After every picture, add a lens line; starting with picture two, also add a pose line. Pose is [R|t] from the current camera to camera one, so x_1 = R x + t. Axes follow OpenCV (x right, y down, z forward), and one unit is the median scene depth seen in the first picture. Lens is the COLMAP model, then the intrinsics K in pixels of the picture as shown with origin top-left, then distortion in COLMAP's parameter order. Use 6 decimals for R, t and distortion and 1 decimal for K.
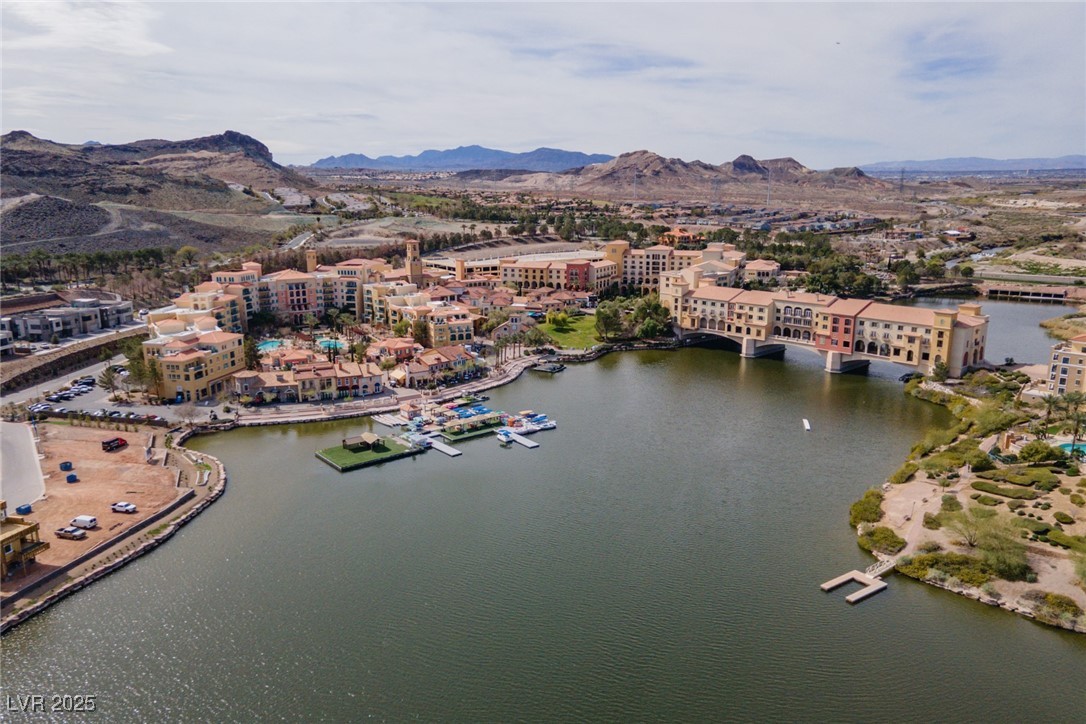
lens RADIAL K [[732.0, 0, 561.0], [0, 732.0, 333.3], [0, 0, 1]] dist [0.013012, 0.047550]
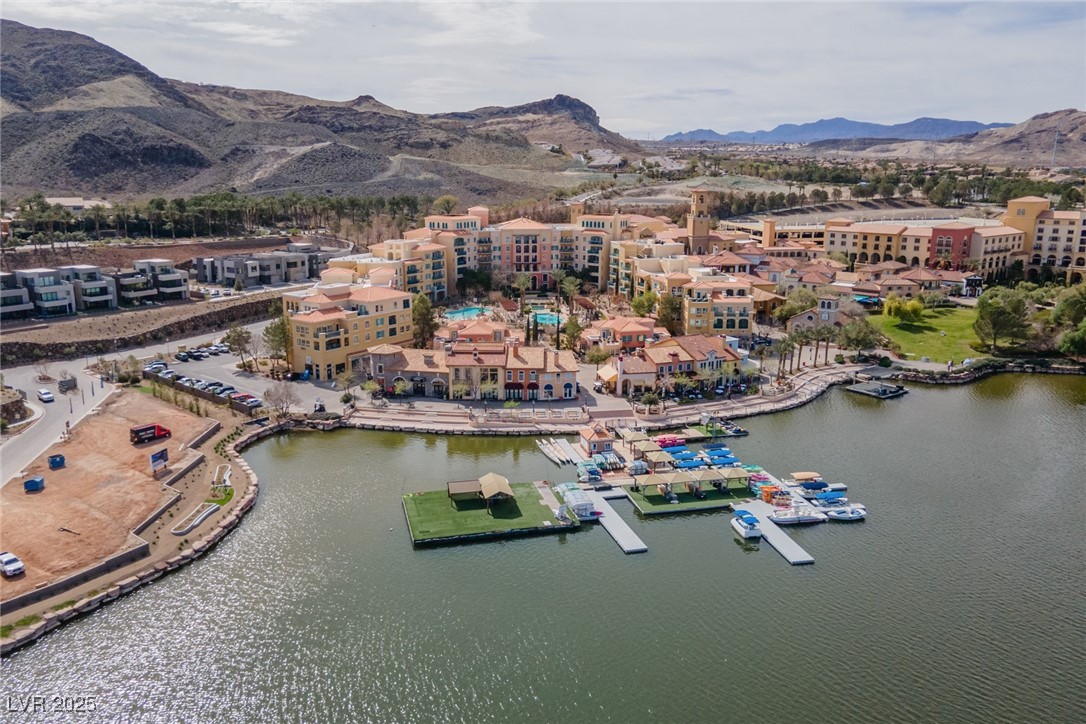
lens RADIAL K [[732.0, 0, 561.0], [0, 732.0, 333.3], [0, 0, 1]] dist [0.013012, 0.047550]
pose [[0.892244, 0.089864, -0.442521, 0.014819], [-0.081416, 0.995952, 0.038095, 0.000952], [0.444153, 0.002038, 0.895948, 0.348523]]
